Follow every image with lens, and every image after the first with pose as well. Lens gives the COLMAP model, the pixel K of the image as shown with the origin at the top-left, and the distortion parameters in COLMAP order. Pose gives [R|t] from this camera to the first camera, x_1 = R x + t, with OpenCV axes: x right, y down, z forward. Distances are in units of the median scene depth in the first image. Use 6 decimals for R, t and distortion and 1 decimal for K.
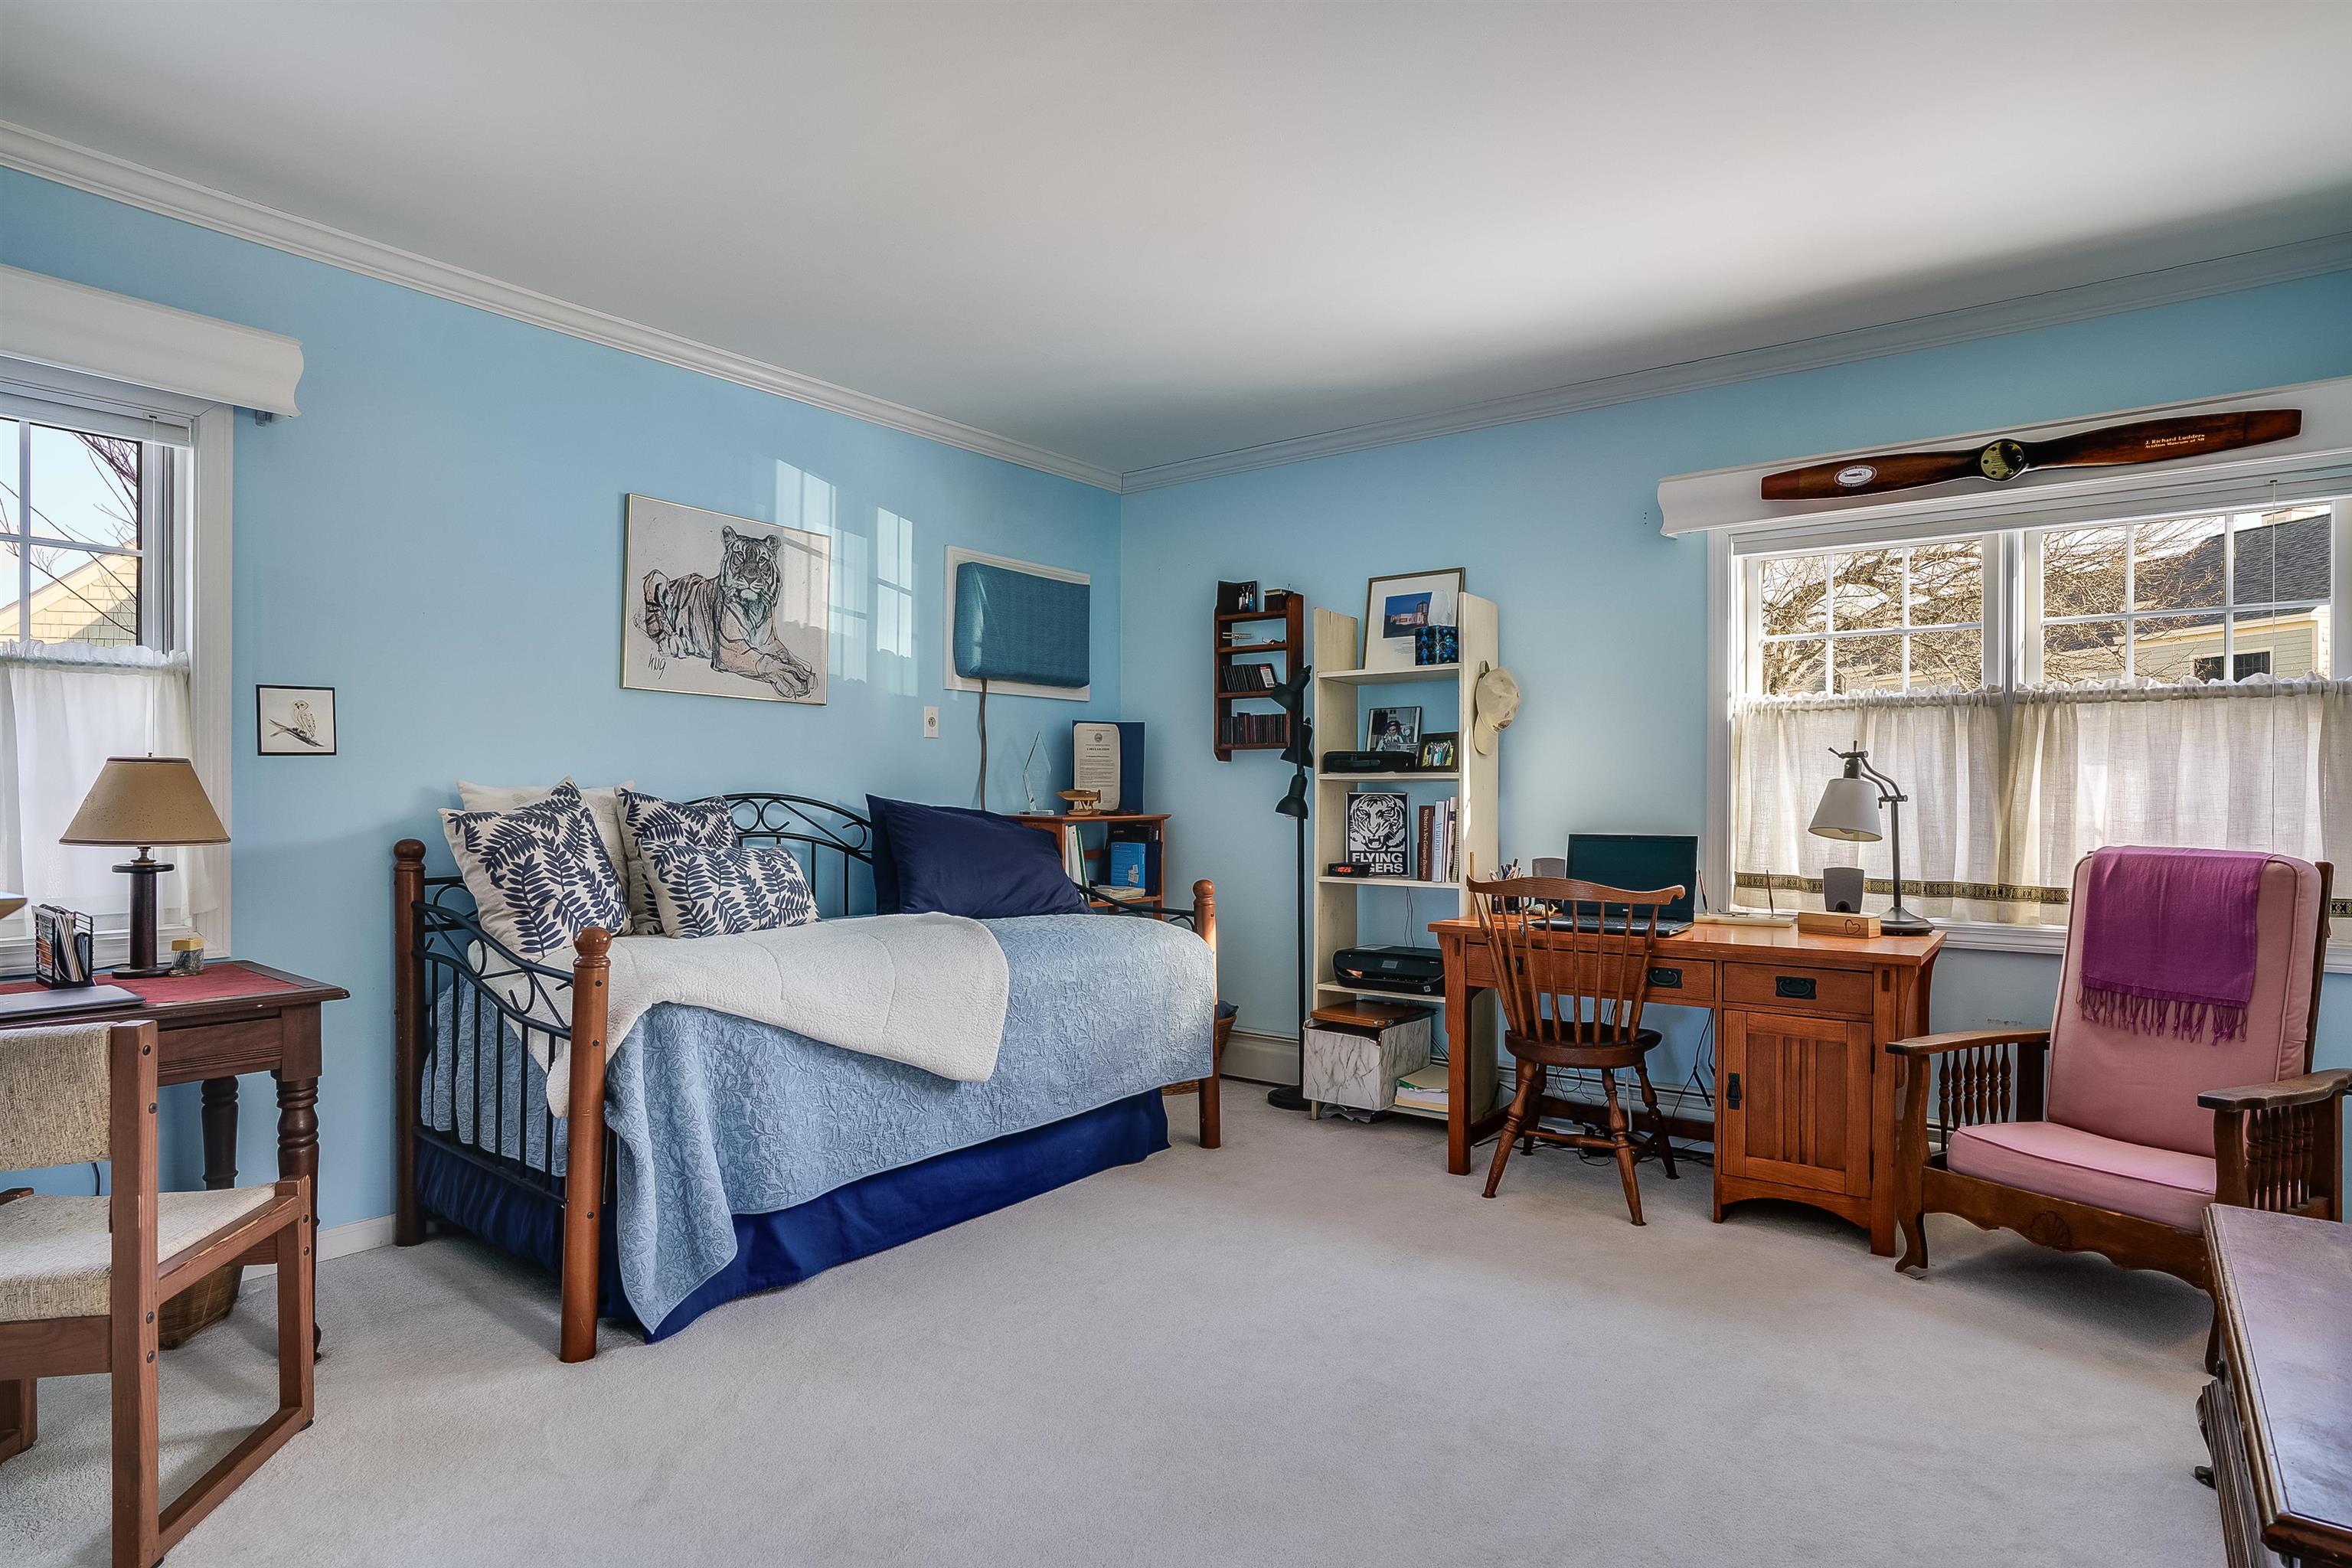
lens RADIAL K [[1250.2, 0, 1167.5], [0, 1250.2, 791.6], [0, 0, 1]] dist [-0.058015, 0.033353]
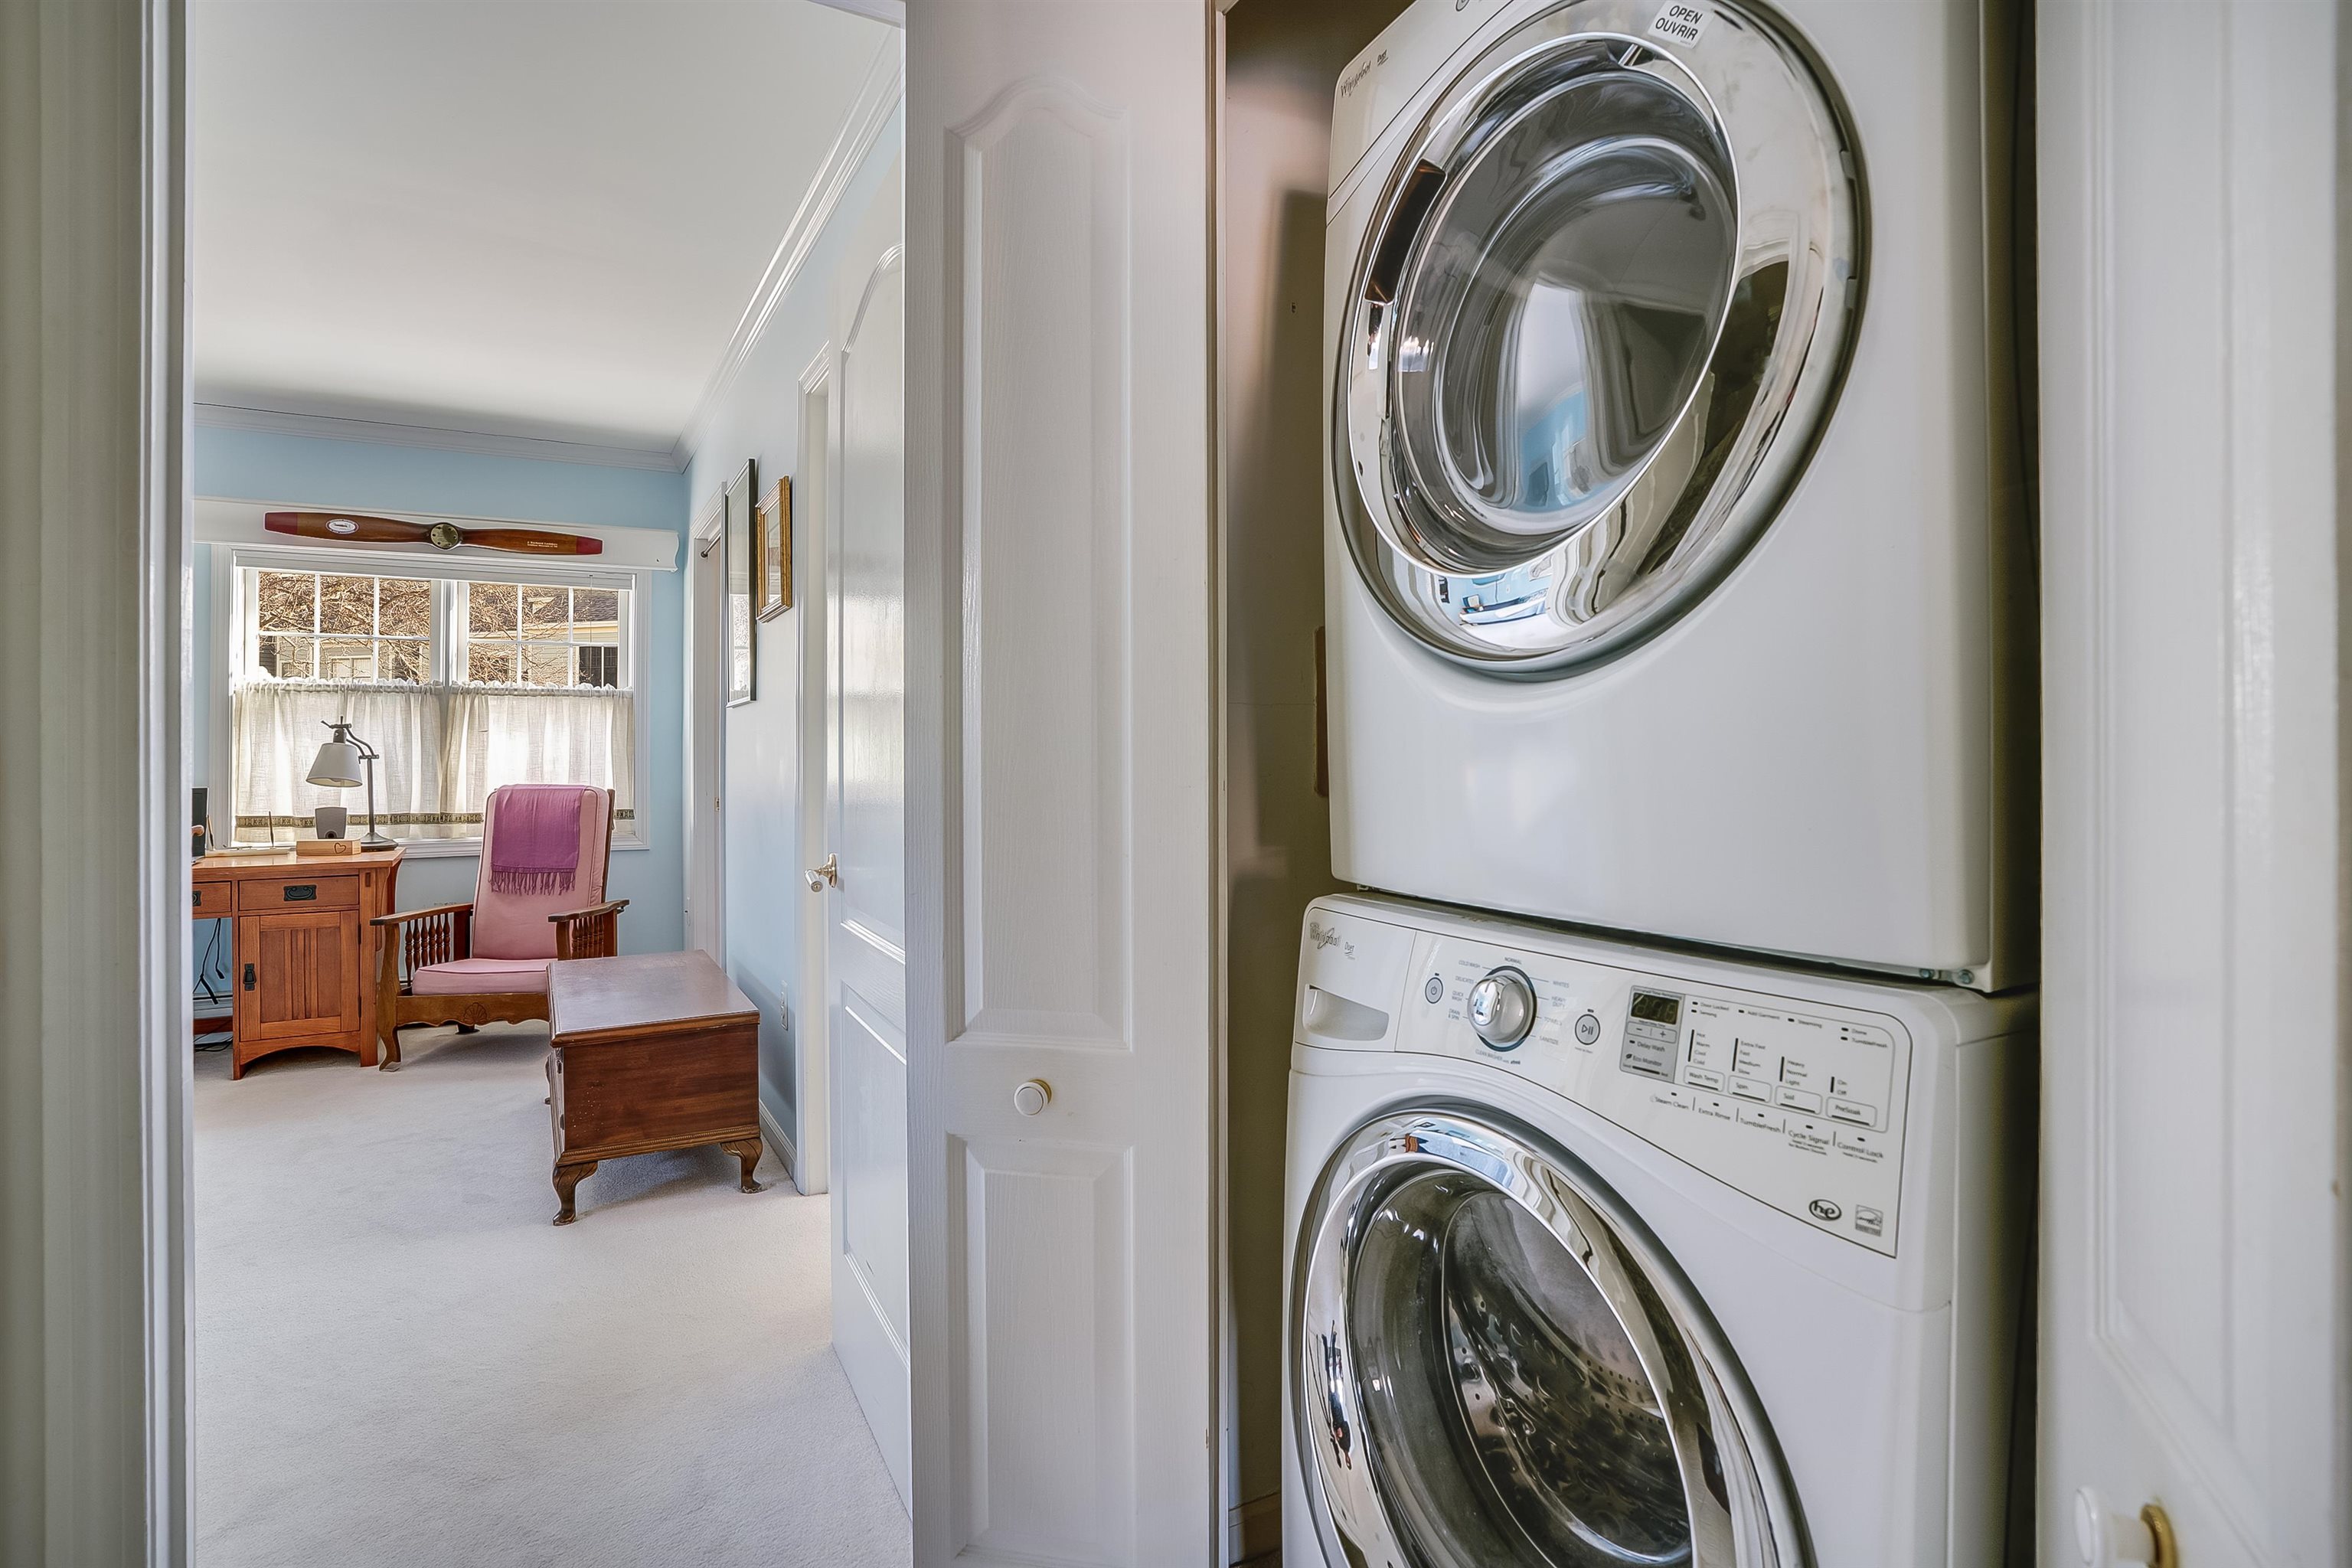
lens RADIAL K [[1165.3, 0, 1170.4], [0, 1165.3, 742.4], [0, 0, 1]] dist [-0.069236, 0.033738]
pose [[0.387281, 0.003369, 0.921956, -0.275529], [0.003959, 0.999978, -0.005317, -0.000422], [-0.921953, 0.005709, 0.387259, -0.384917]]
